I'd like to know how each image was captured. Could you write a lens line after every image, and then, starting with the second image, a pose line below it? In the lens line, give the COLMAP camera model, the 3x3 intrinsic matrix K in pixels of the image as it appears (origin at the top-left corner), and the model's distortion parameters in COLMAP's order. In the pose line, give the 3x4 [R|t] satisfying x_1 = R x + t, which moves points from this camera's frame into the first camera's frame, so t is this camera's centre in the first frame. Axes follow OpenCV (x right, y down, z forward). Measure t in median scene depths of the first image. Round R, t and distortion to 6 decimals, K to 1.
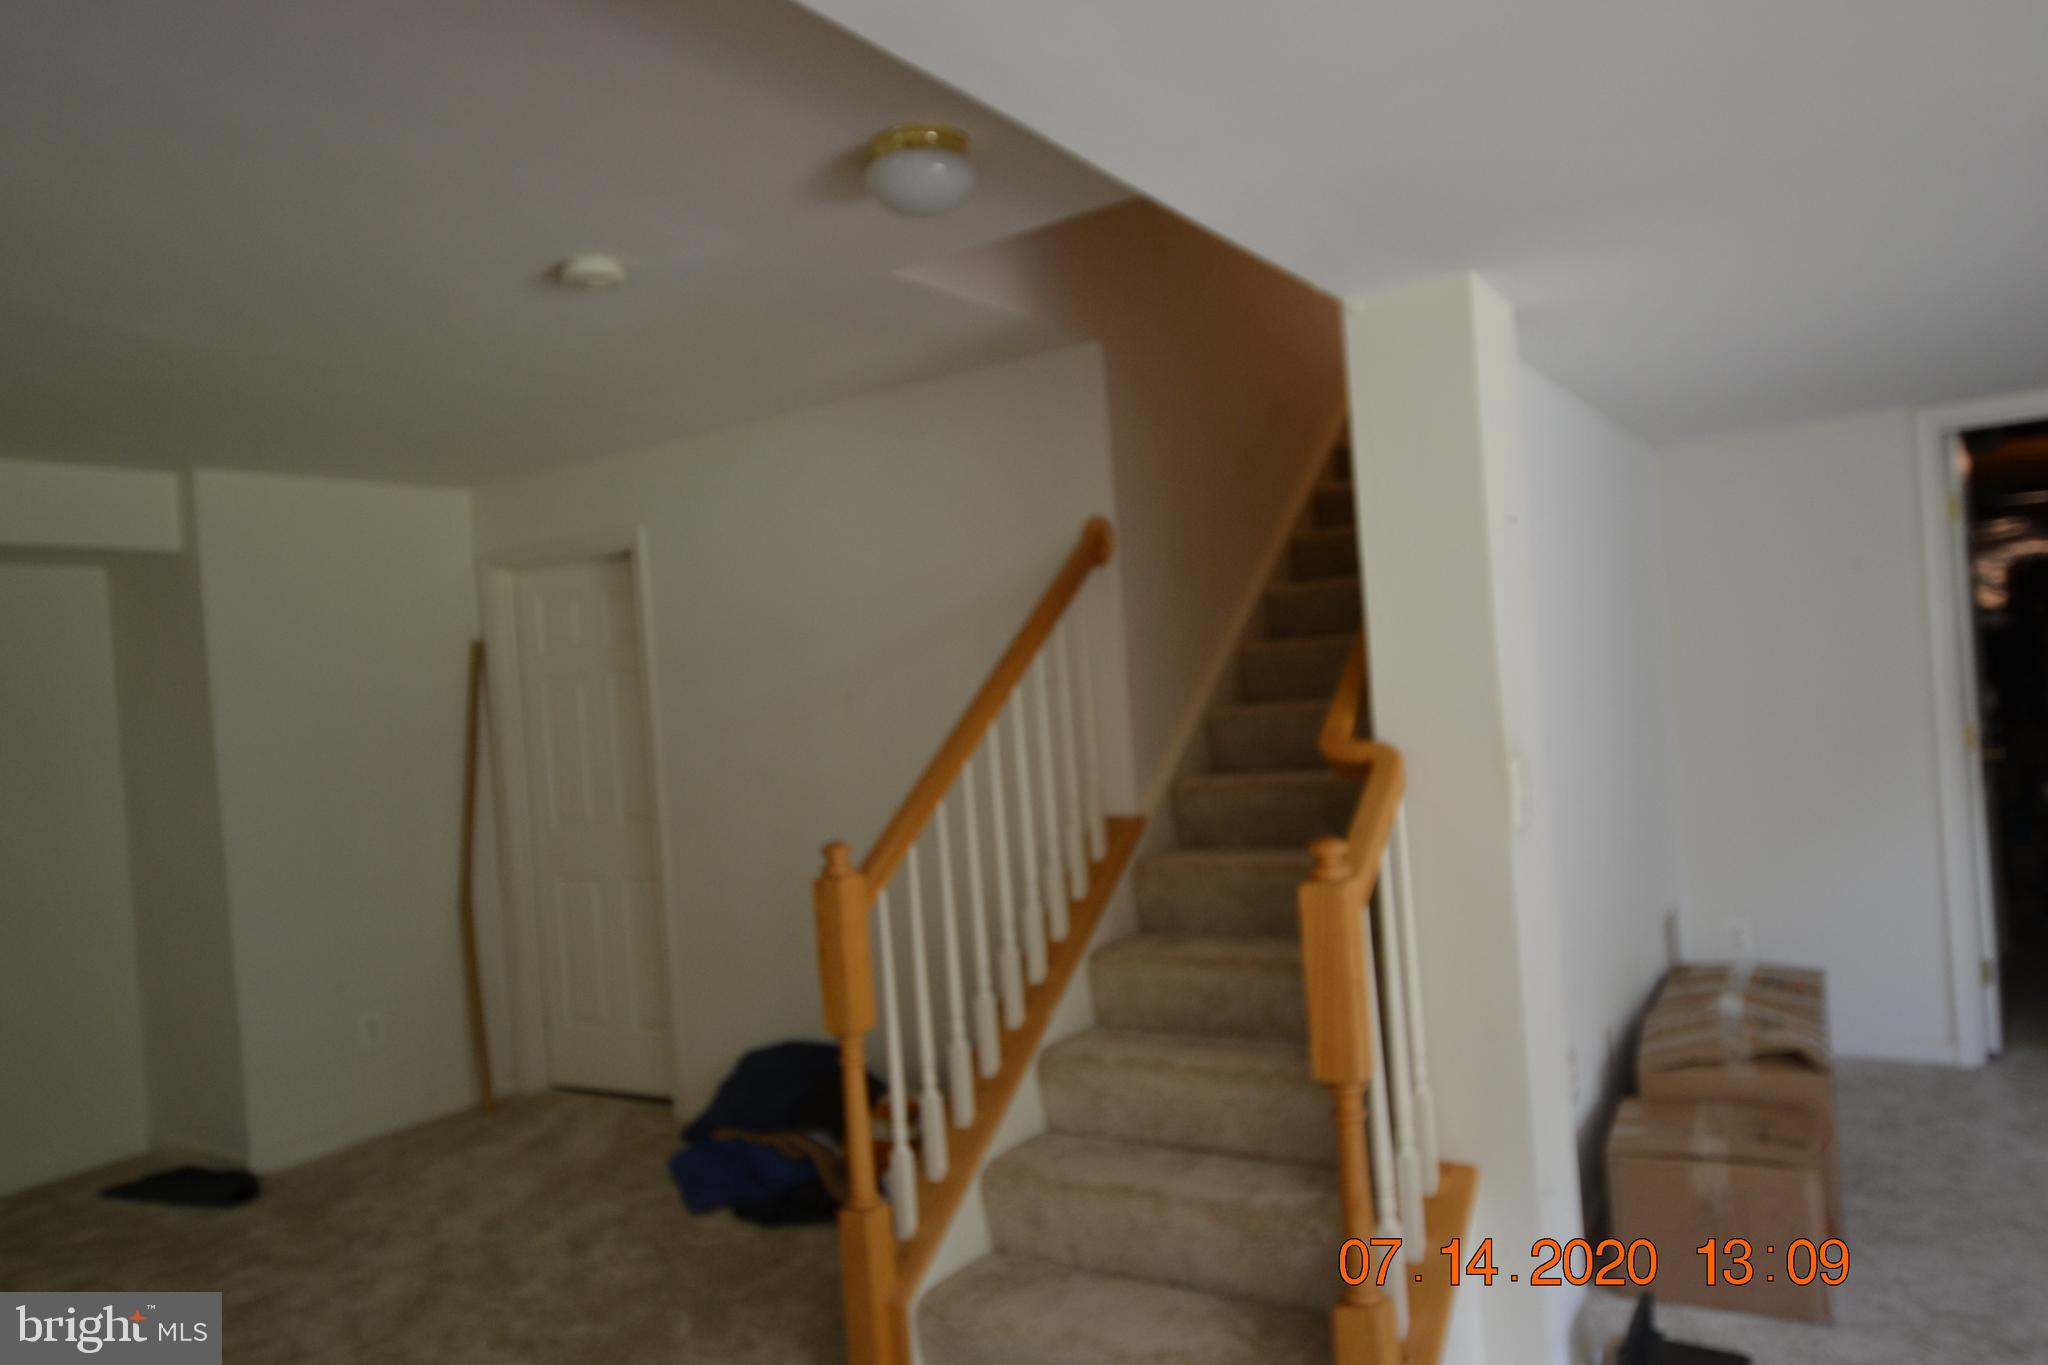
lens RADIAL K [[1342.5, 0, 1027.6], [0, 1342.5, 690.6], [0, 0, 1]] dist [-0.026410, 0.035167]
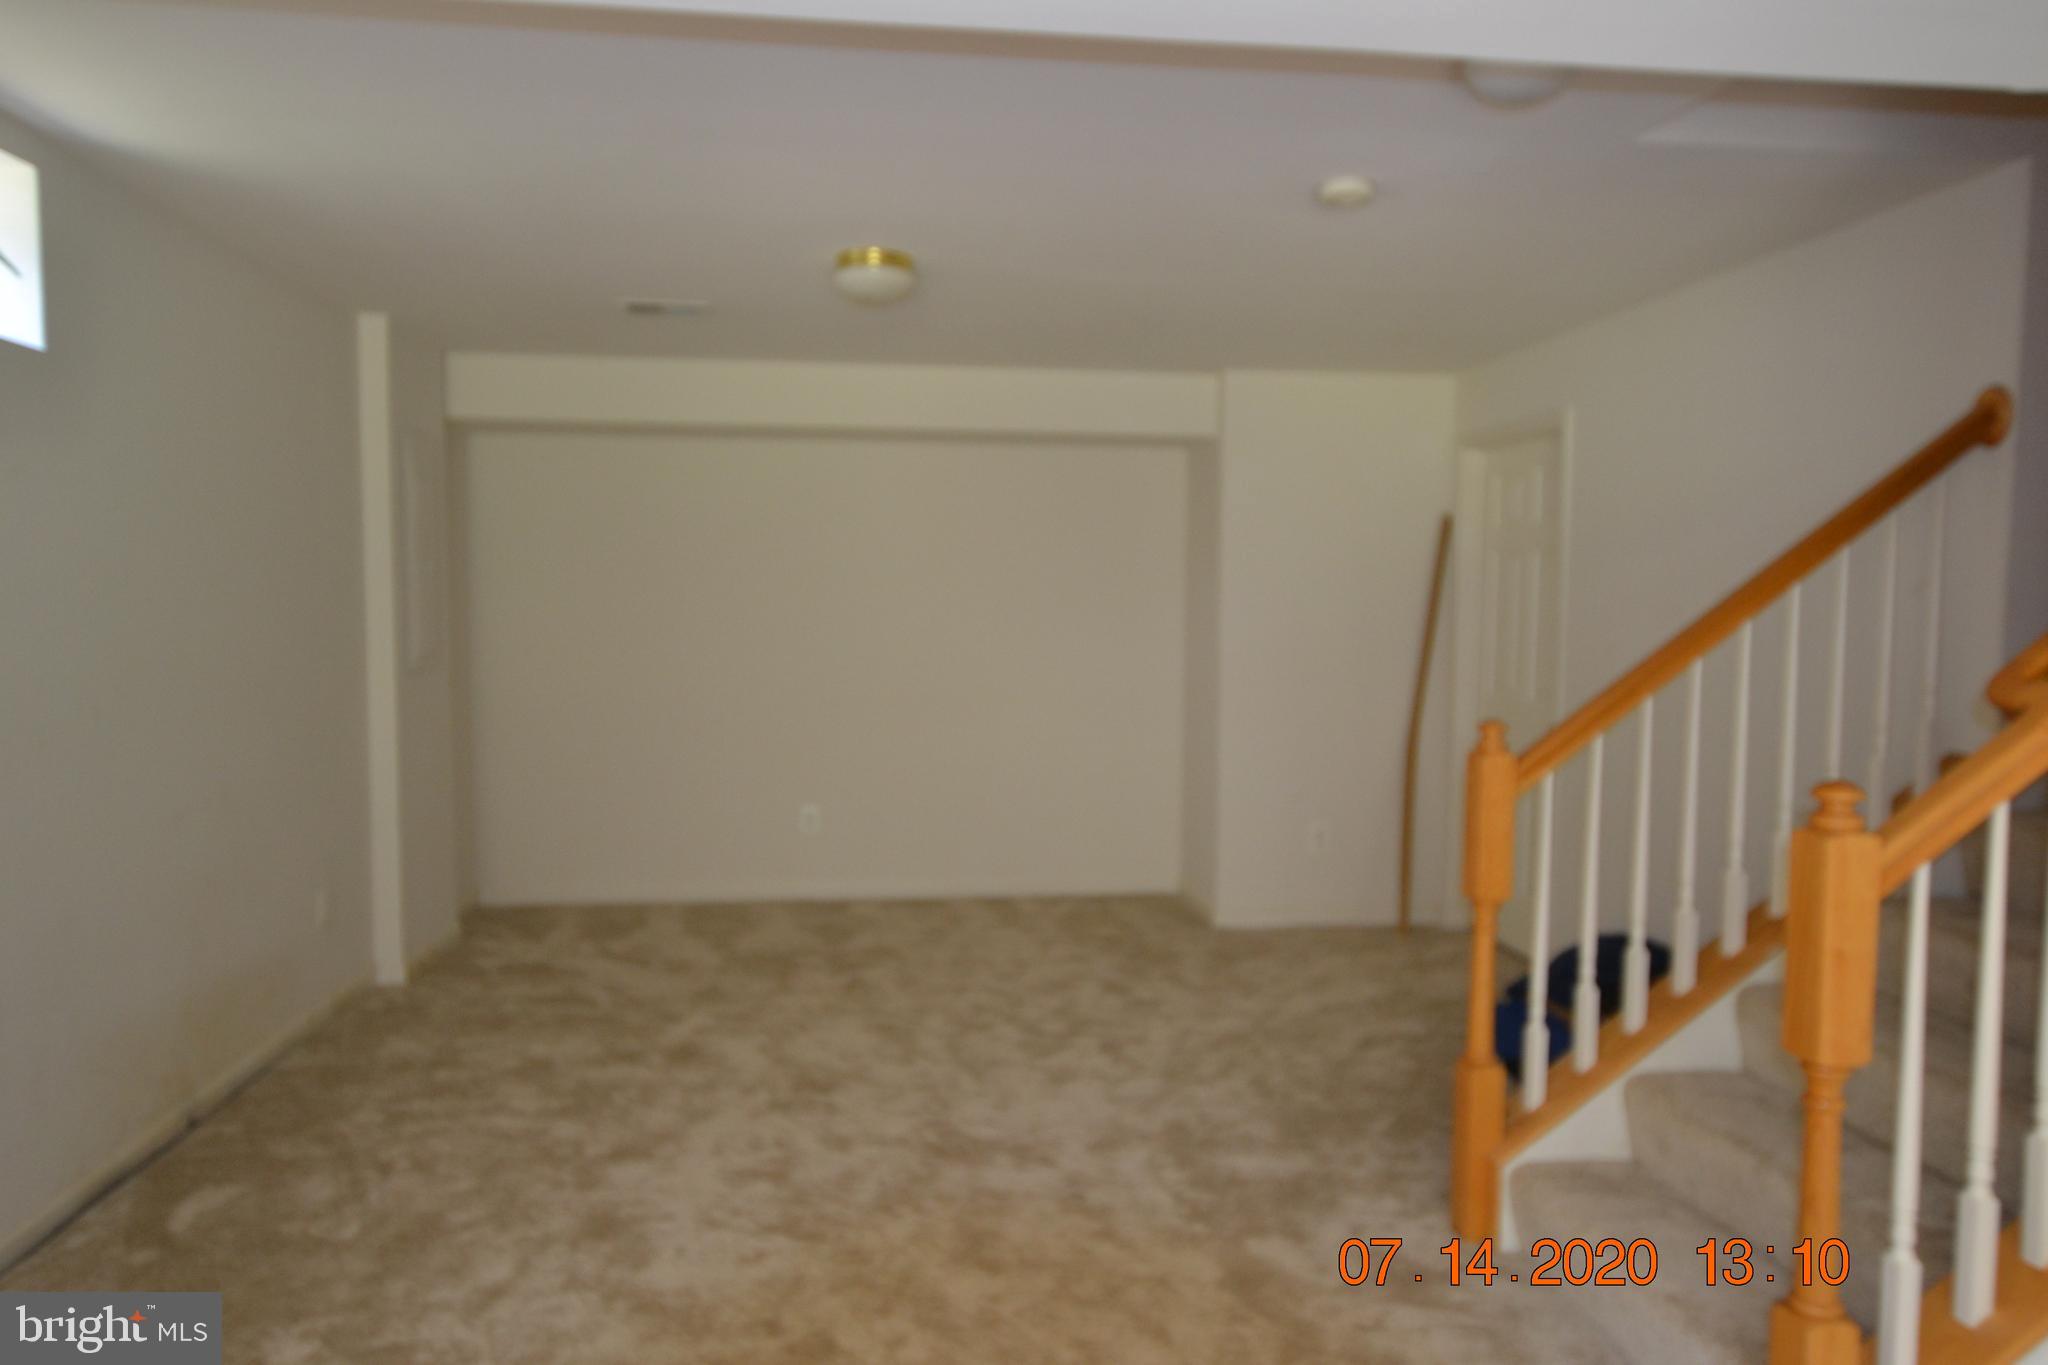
lens RADIAL K [[1342.5, 0, 1027.6], [0, 1342.5, 690.6], [0, 0, 1]] dist [-0.026410, 0.035167]
pose [[0.638307, 0.129100, -0.758879, 0.327929], [-0.058092, 0.991104, 0.119743, -0.010789], [0.767587, -0.032348, 0.640128, 0.042373]]
